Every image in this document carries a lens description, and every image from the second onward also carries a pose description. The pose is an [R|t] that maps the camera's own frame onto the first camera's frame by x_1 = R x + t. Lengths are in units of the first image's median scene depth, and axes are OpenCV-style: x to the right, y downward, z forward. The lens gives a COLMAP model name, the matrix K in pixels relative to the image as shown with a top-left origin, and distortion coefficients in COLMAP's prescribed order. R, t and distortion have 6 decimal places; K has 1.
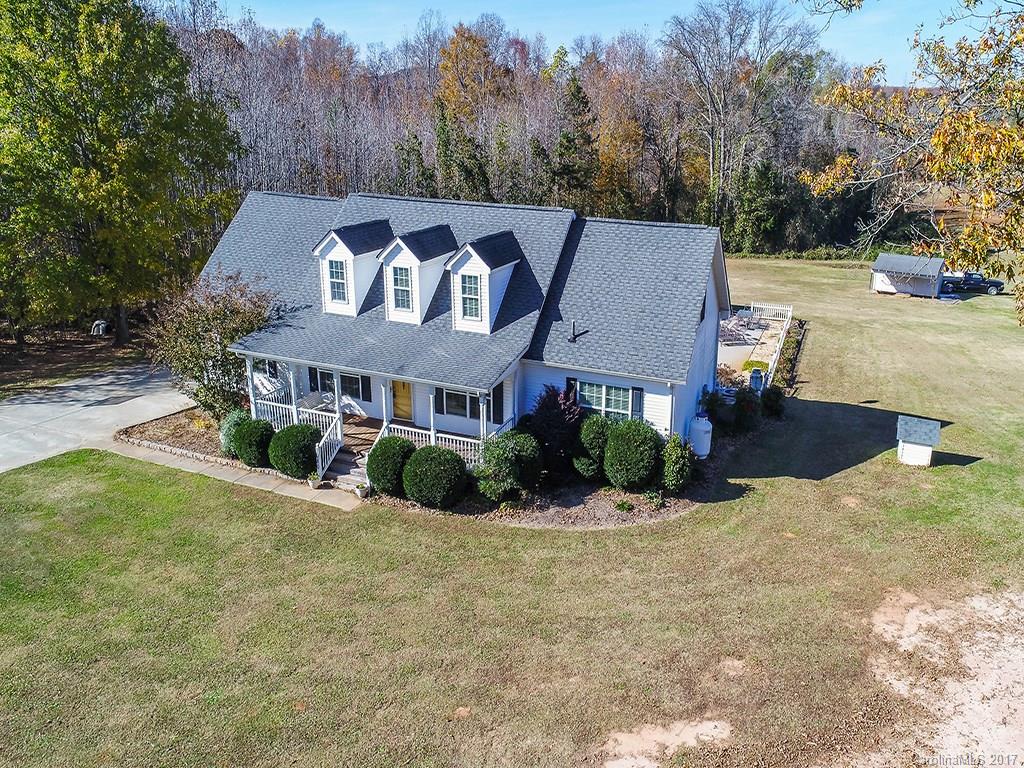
lens RADIAL K [[718.8, 0, 512.9], [0, 718.8, 381.5], [0, 0, 1]] dist [0.004237, -0.000413]
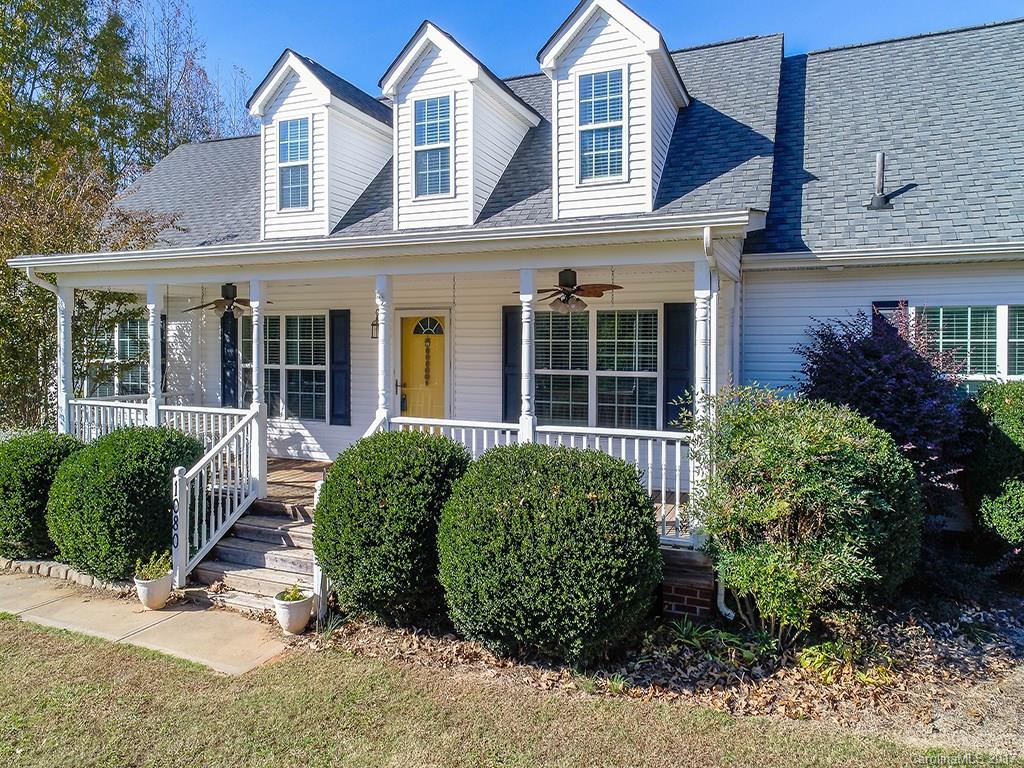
lens RADIAL K [[718.8, 0, 482.4], [0, 718.8, 352.7], [0, 0, 1]] dist [0.004237, -0.000413]
pose [[0.999455, -0.004283, -0.032718, -0.116100], [-0.006084, 0.950621, -0.310295, 0.136980], [0.032432, 0.310325, 0.950077, 0.654834]]
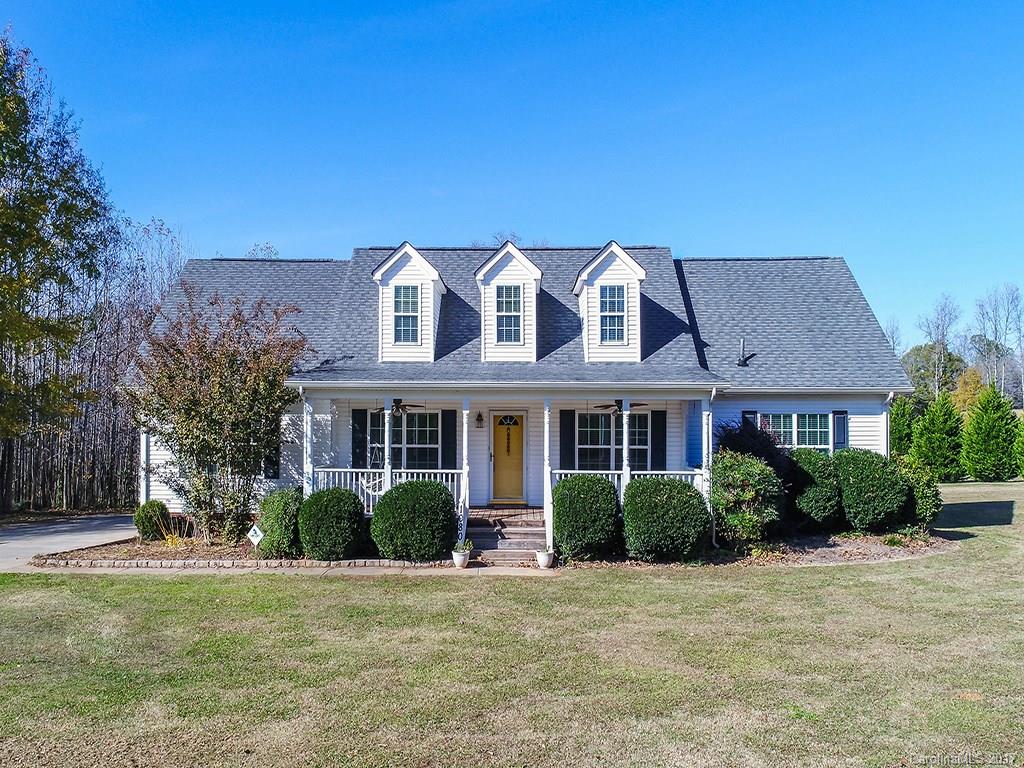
lens RADIAL K [[813.0, 0, 481.8], [0, 813.0, 403.5], [0, 0, 1]] dist [0.010948, 0.005635]
pose [[0.945878, -0.002457, 0.324512, -0.484080], [0.109915, 0.943293, -0.313236, 0.234816], [-0.305340, 0.331951, 0.892511, 0.298059]]
